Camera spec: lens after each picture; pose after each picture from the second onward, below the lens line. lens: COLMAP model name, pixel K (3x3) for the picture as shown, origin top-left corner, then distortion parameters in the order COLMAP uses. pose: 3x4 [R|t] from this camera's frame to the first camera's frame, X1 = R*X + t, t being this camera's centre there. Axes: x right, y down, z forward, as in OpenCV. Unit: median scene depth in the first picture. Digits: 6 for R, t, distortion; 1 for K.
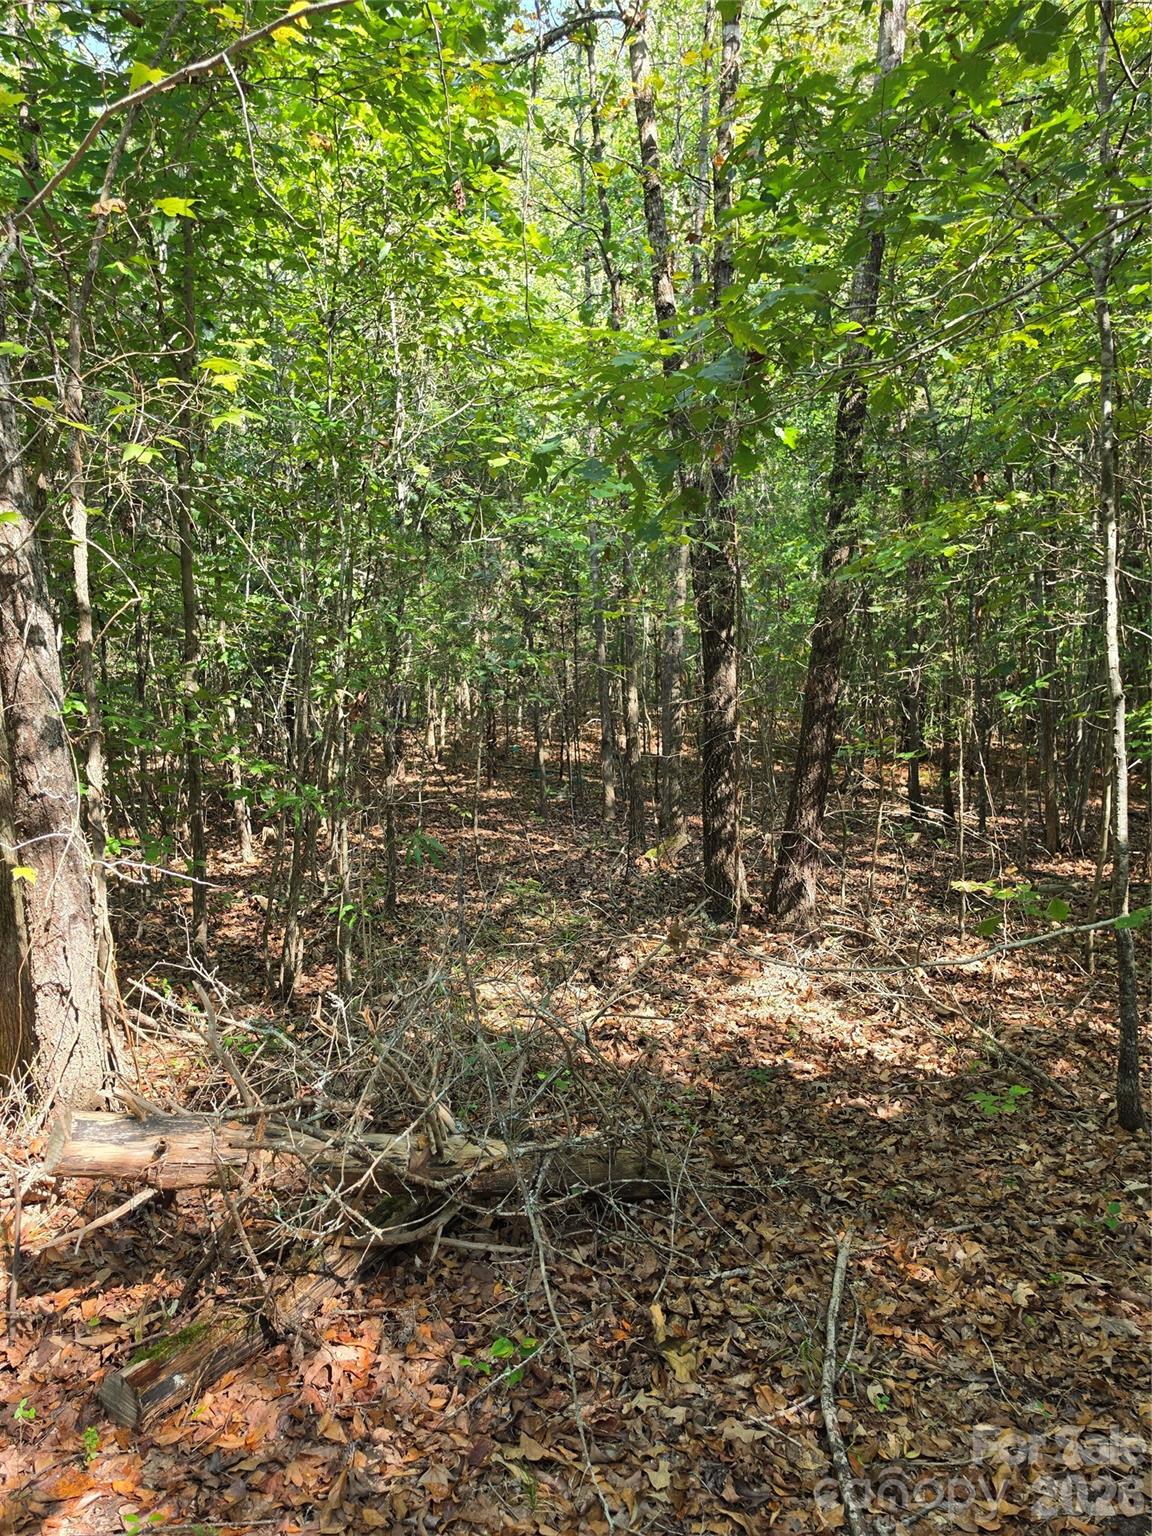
lens RADIAL K [[1050.4, 0, 575.0], [0, 1050.4, 781.3], [0, 0, 1]] dist [0.004622, -0.004495]
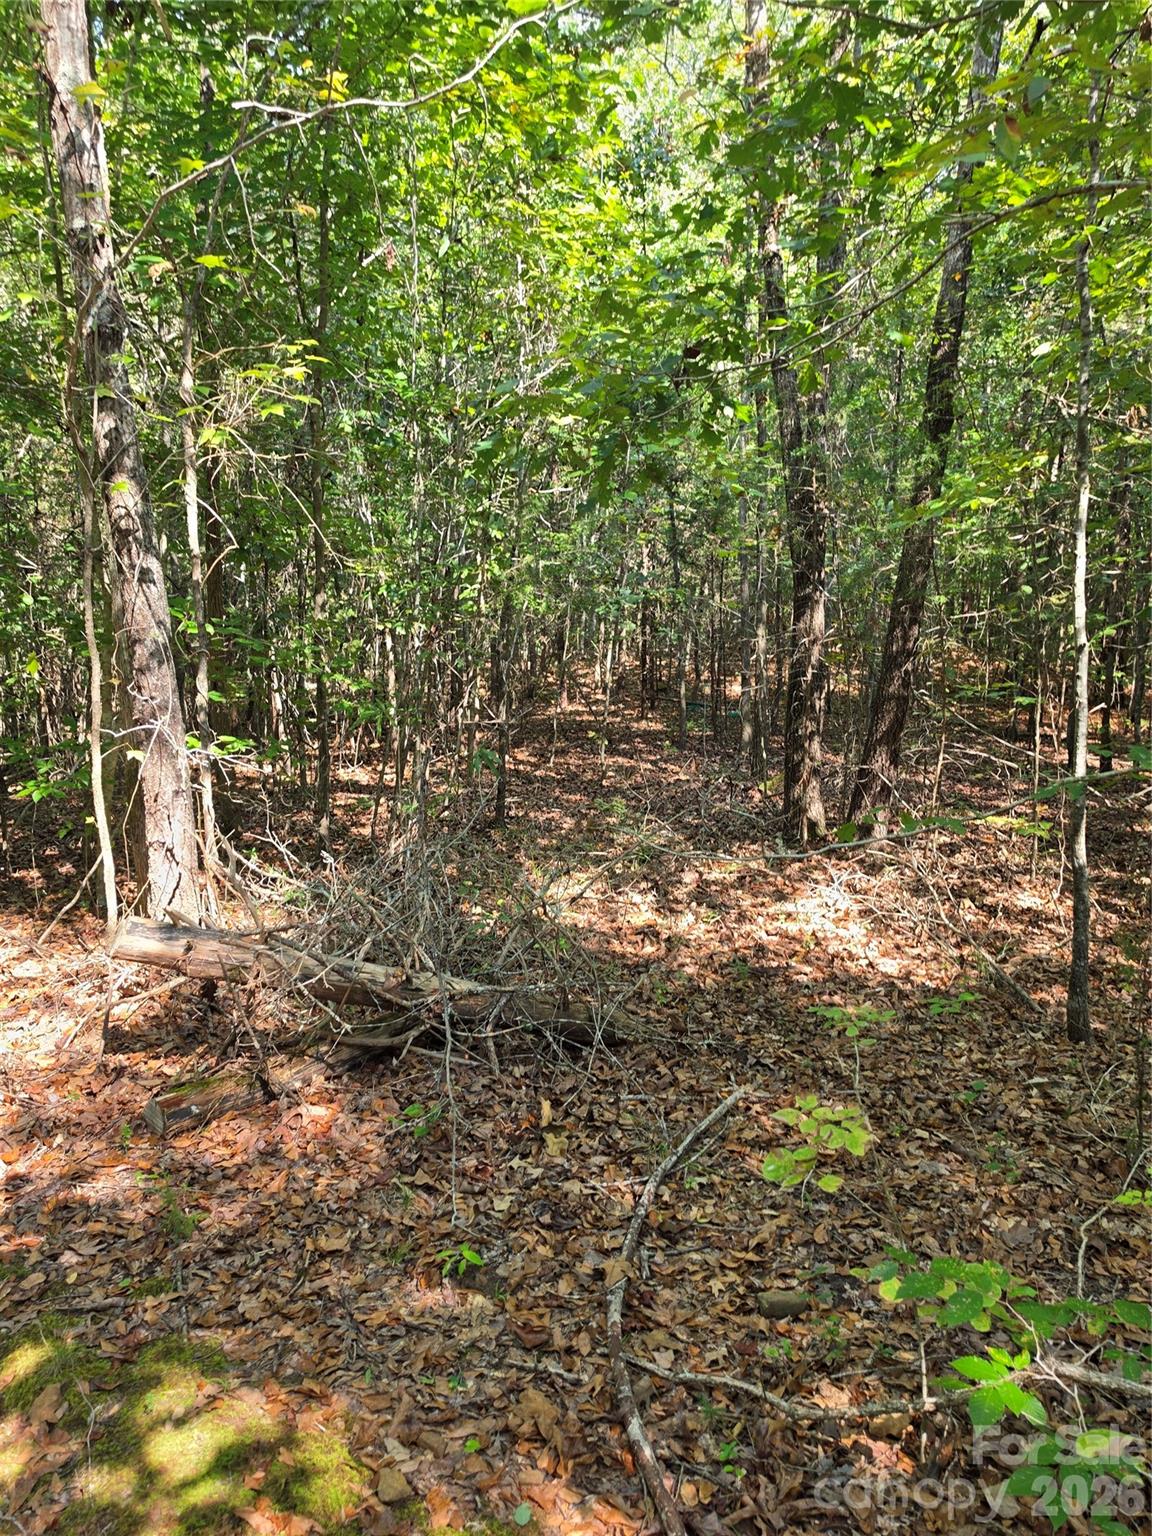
lens RADIAL K [[1038.5, 0, 576.0], [0, 1038.5, 768.0], [0, 0, 1]] dist [0.080741, -0.117356]
pose [[0.982148, 0.047283, -0.182068, 0.261130], [-0.038384, 0.997904, 0.052098, 0.011929], [0.184150, -0.044180, 0.981905, -0.198756]]
